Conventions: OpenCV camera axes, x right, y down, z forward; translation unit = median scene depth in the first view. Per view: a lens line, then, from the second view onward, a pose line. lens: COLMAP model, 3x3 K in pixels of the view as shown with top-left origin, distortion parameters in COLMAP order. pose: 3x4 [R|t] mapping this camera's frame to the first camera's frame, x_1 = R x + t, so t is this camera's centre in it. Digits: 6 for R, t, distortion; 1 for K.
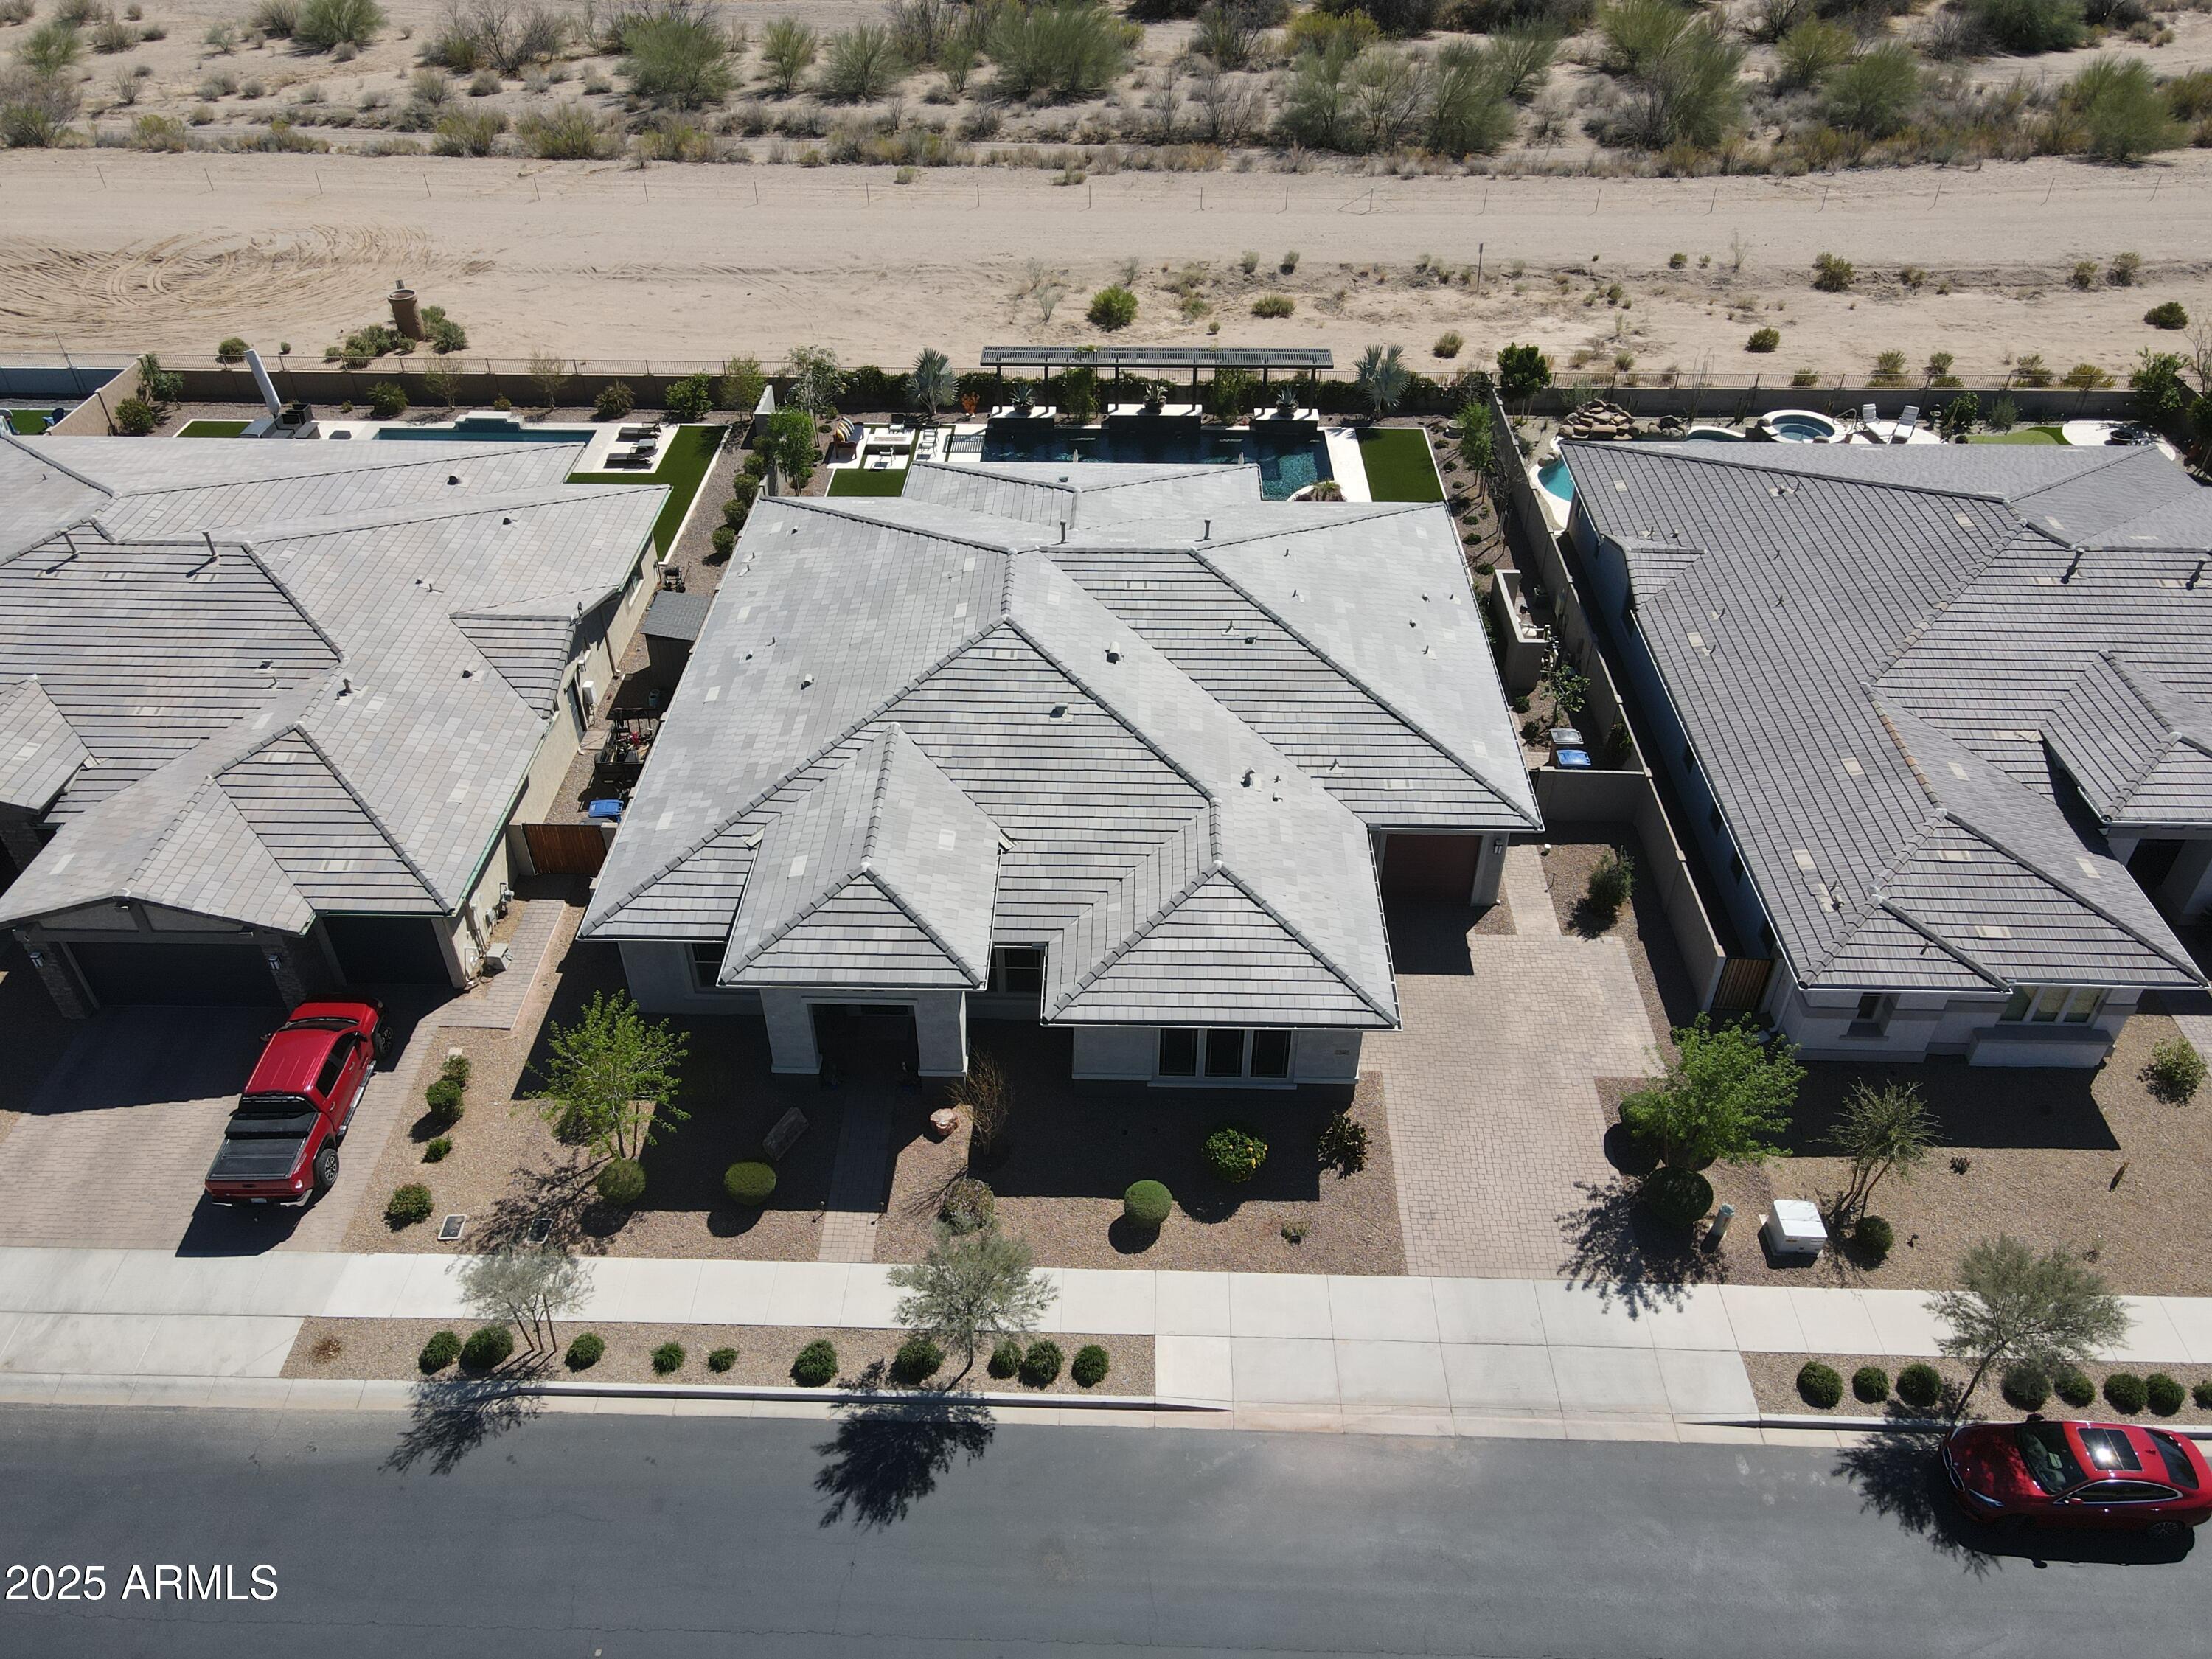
lens RADIAL K [[1617.5, 0, 1103.4], [0, 1617.5, 816.0], [0, 0, 1]] dist [0.013175, 0.005820]
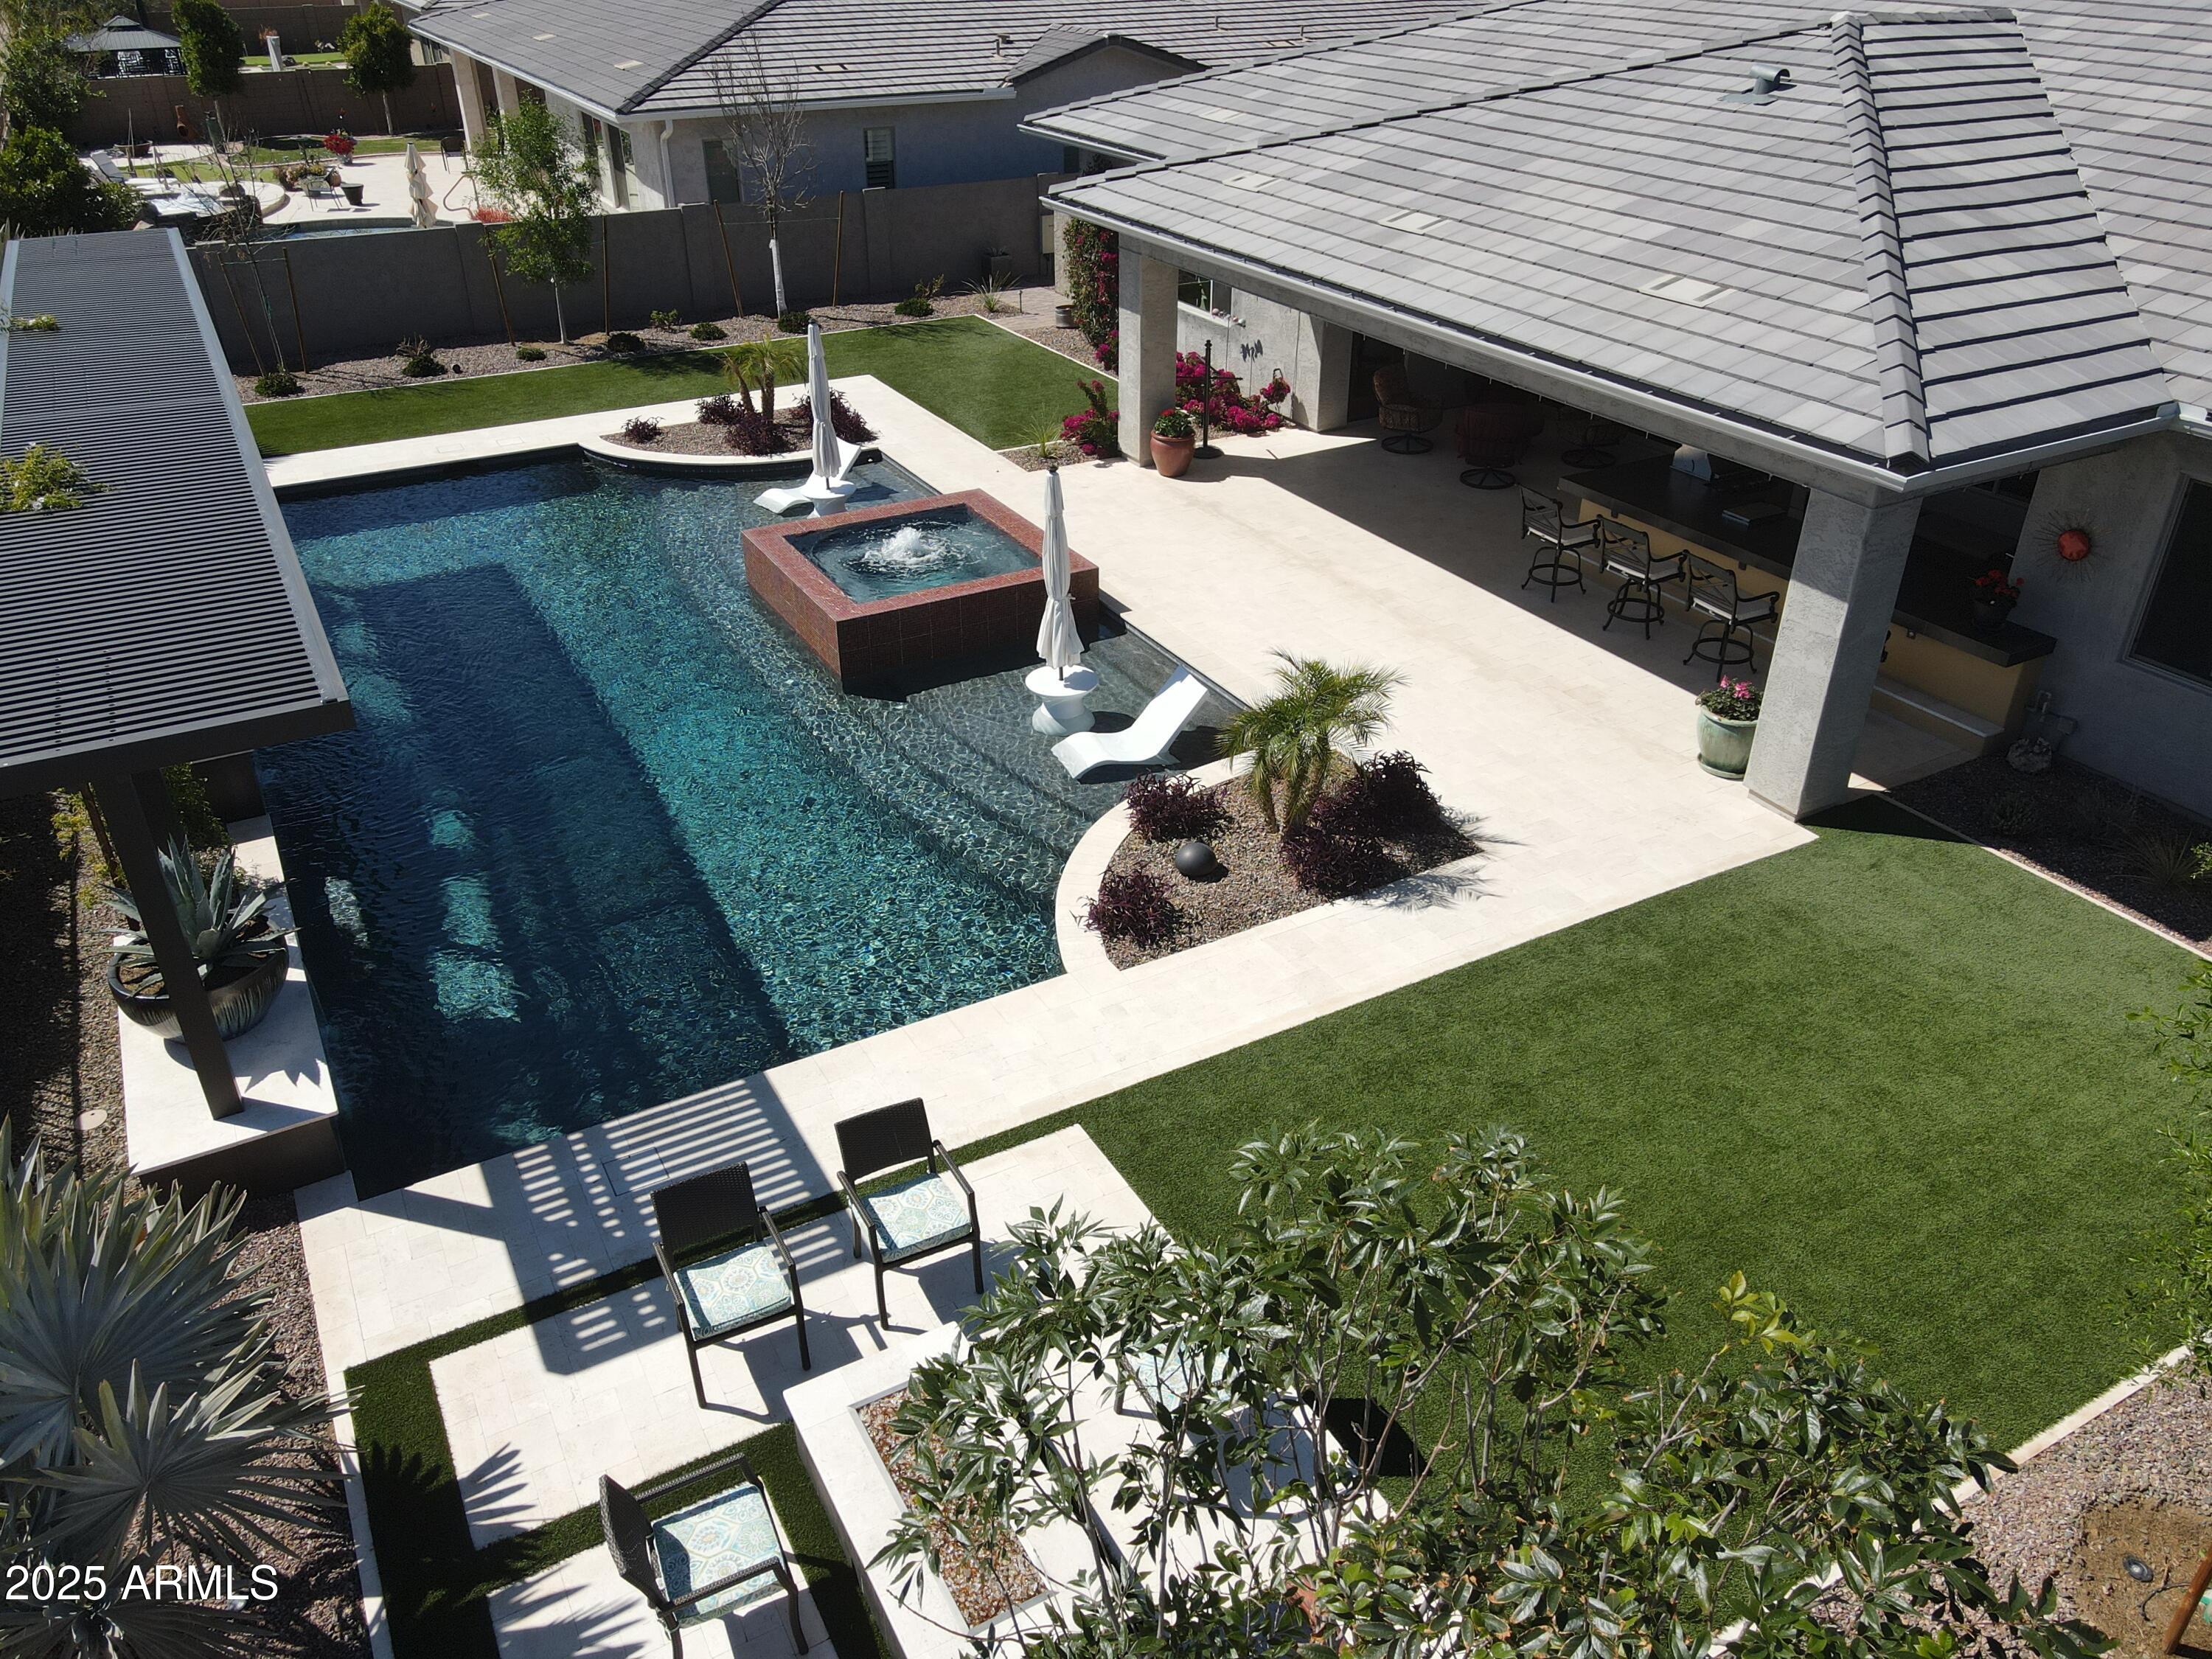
lens RADIAL K [[1617.5, 0, 1094.9], [0, 1617.5, 832.9], [0, 0, 1]] dist [0.013175, 0.005820]
pose [[-0.501989, -0.436876, 0.746423, -0.307877], [0.536433, 0.519702, 0.664943, -0.502234], [-0.678415, 0.734200, -0.026530, 1.496192]]
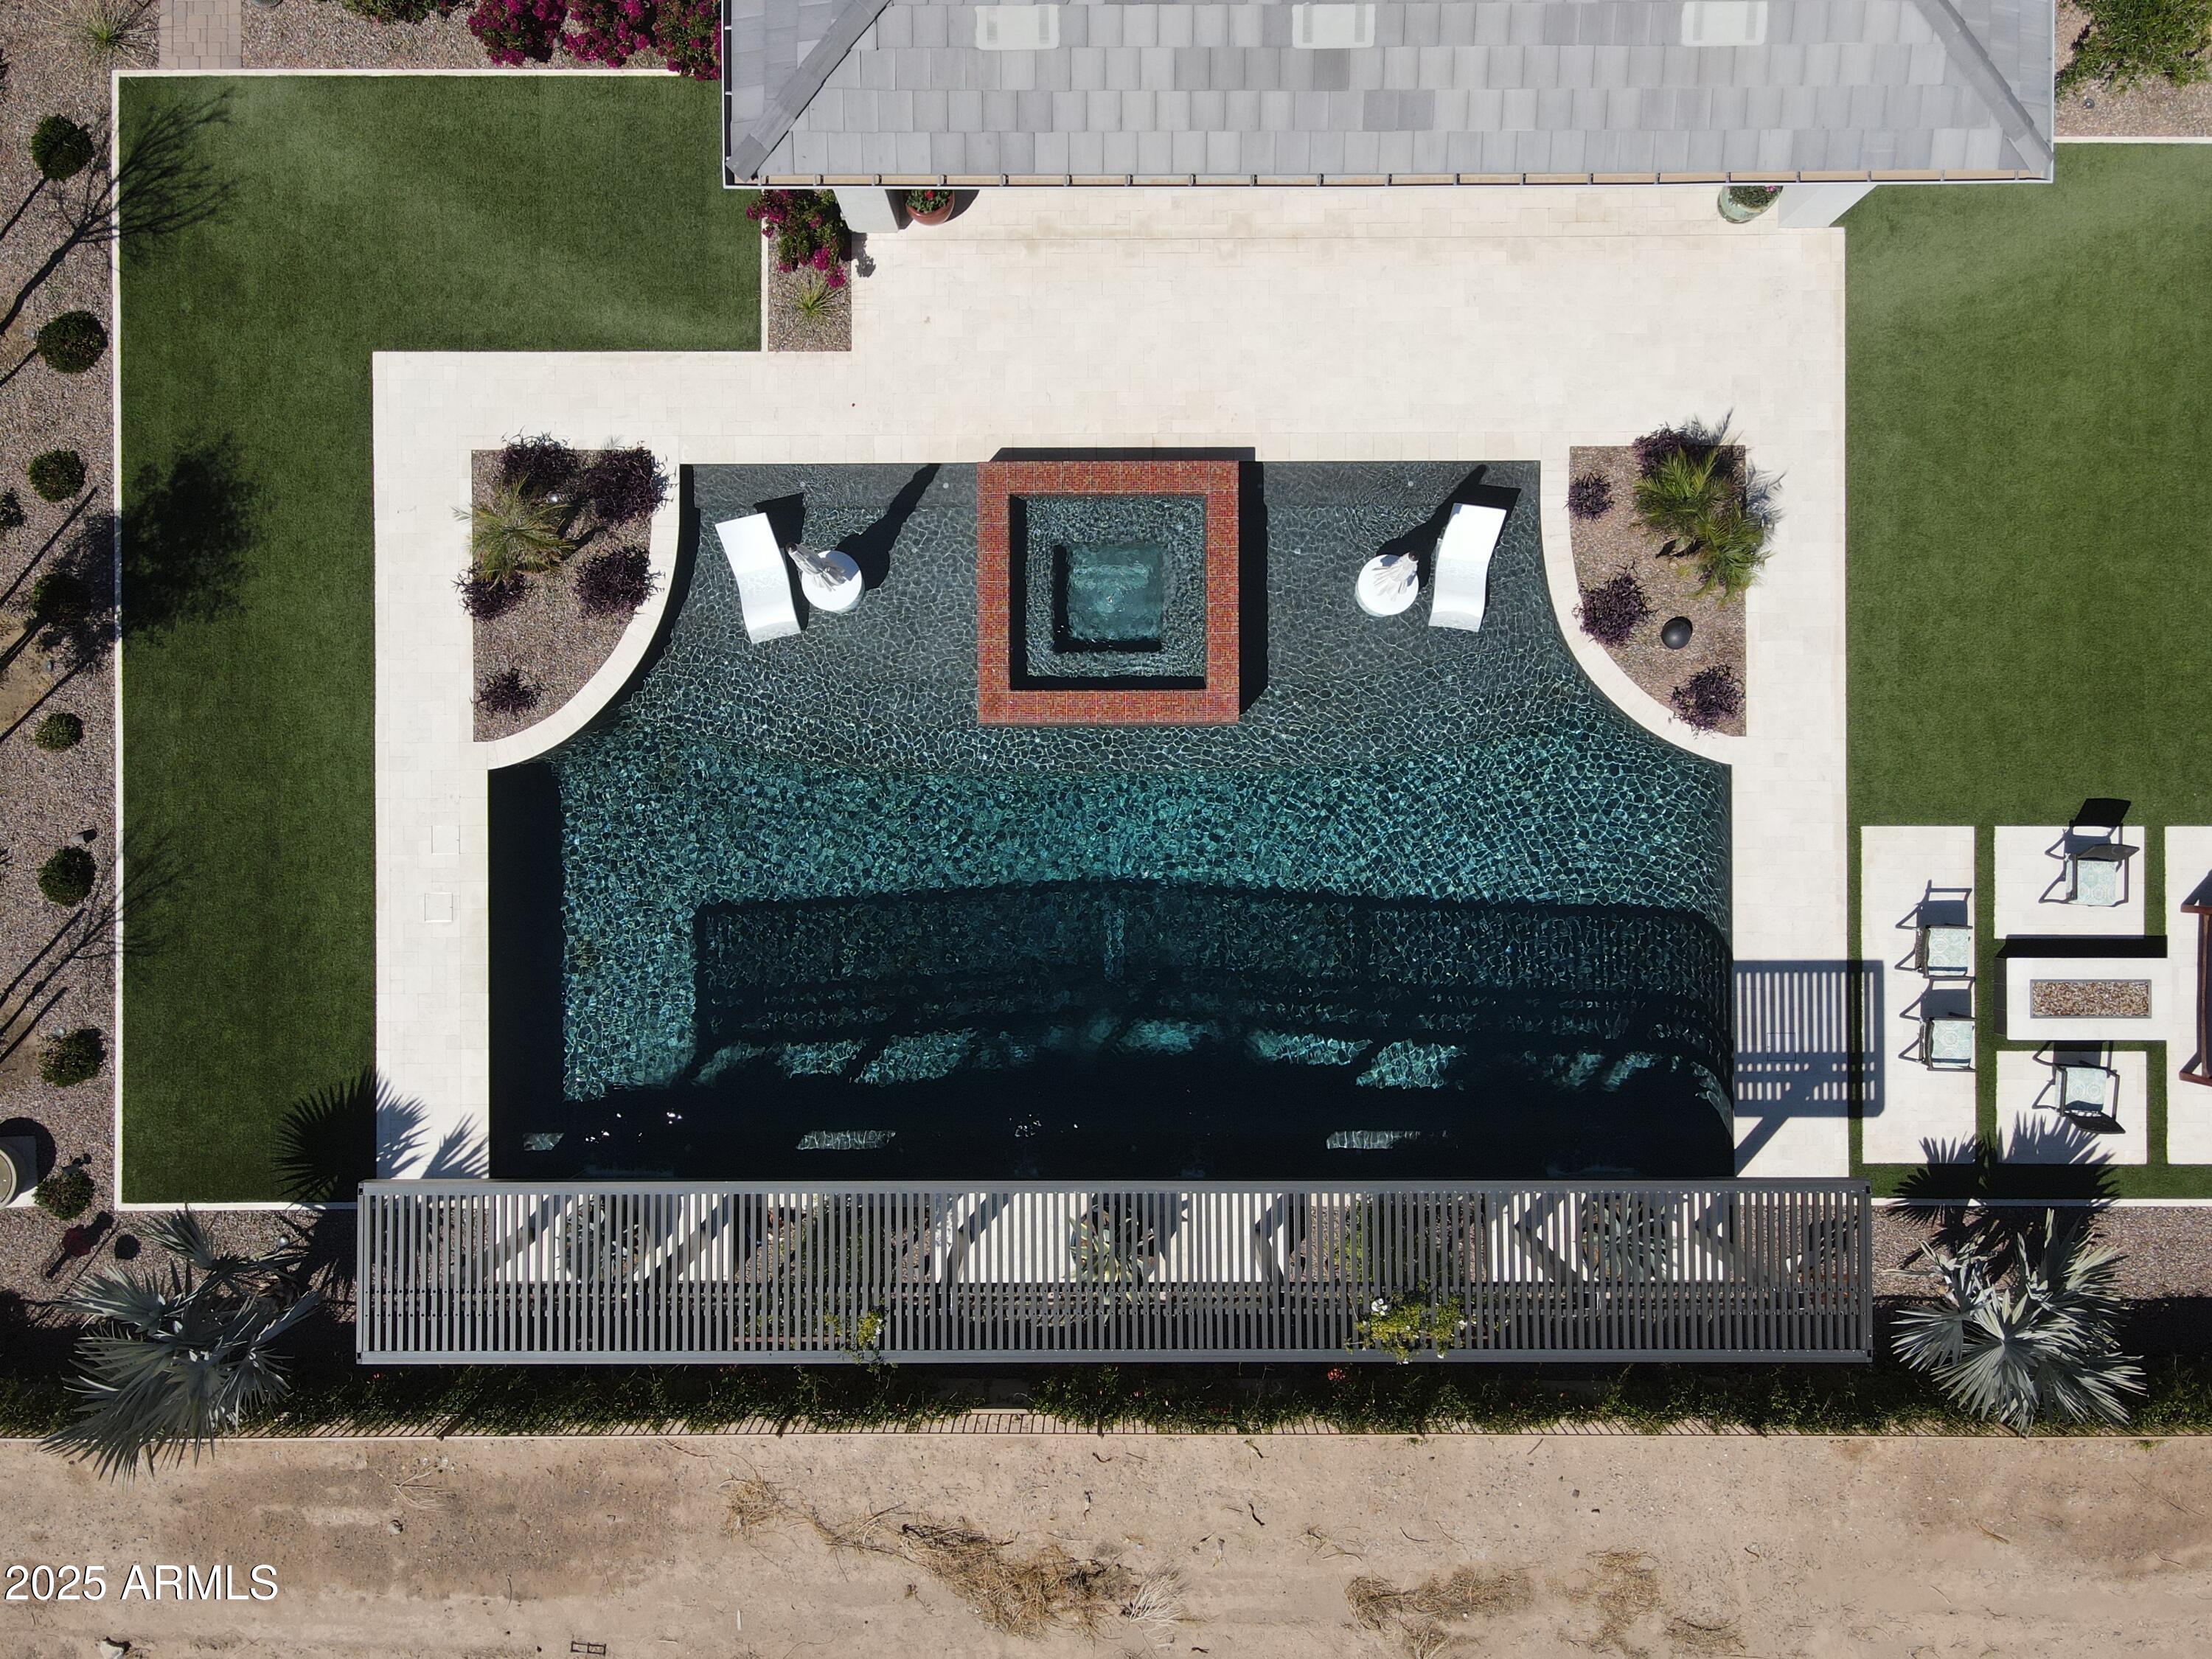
lens RADIAL K [[1617.5, 0, 1097.5], [0, 1617.5, 825.3], [0, 0, 1]] dist [0.013175, 0.005820]
pose [[-0.999664, 0.025384, 0.005329, 0.050062], [-0.011287, -0.610728, 0.791760, -0.665461], [0.023353, 0.791433, 0.610809, 1.253992]]
